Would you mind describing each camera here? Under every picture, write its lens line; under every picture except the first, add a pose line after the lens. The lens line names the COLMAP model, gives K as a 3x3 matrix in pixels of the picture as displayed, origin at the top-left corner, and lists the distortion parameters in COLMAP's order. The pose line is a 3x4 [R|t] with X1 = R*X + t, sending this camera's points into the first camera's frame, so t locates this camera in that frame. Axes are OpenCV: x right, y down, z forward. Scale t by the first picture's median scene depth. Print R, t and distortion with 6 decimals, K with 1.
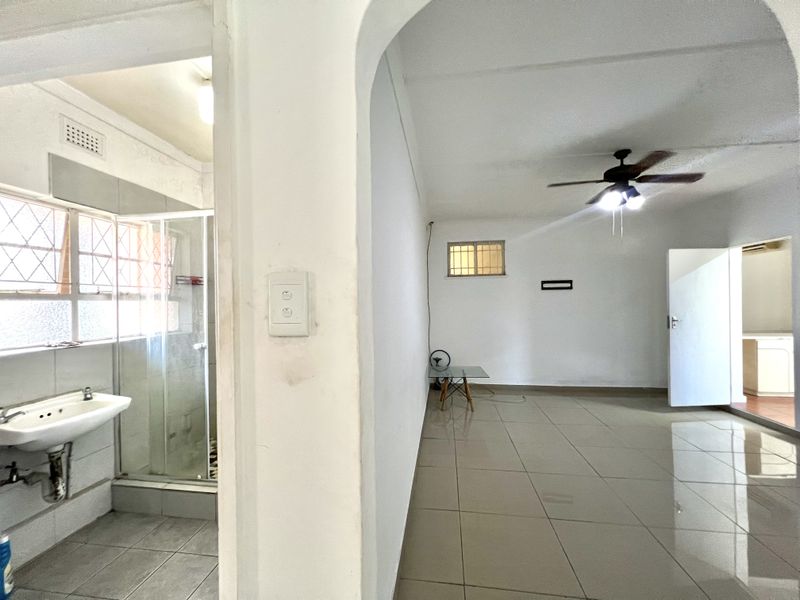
lens RADIAL K [[318.9, 0, 400.0], [0, 318.9, 300.0], [0, 0, 1]] dist [-0.001812, 0.000580]
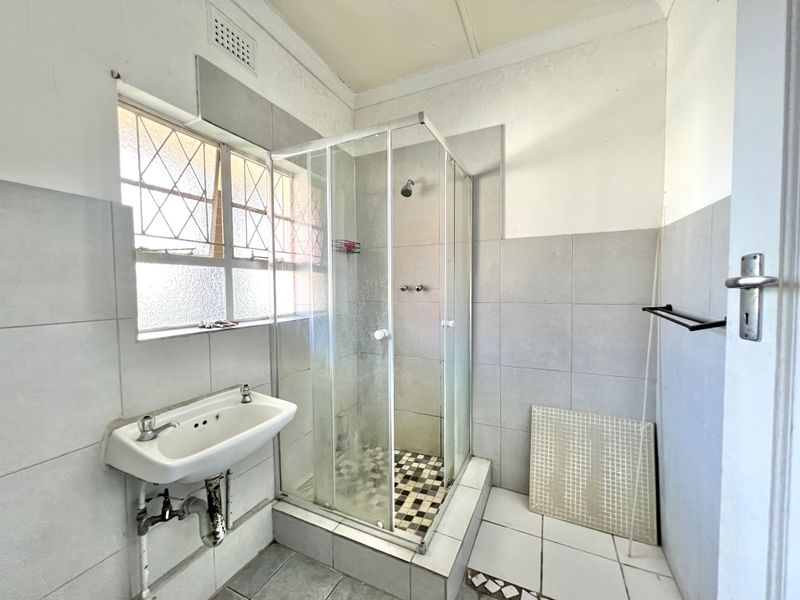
lens RADIAL K [[318.9, 0, 400.0], [0, 318.9, 300.0], [0, 0, 1]] dist [-0.001812, 0.000580]
pose [[0.957175, 0.018223, -0.288937, -0.398700], [-0.004329, 0.998806, 0.048653, 0.039566], [0.289479, -0.045319, 0.956111, 0.378104]]
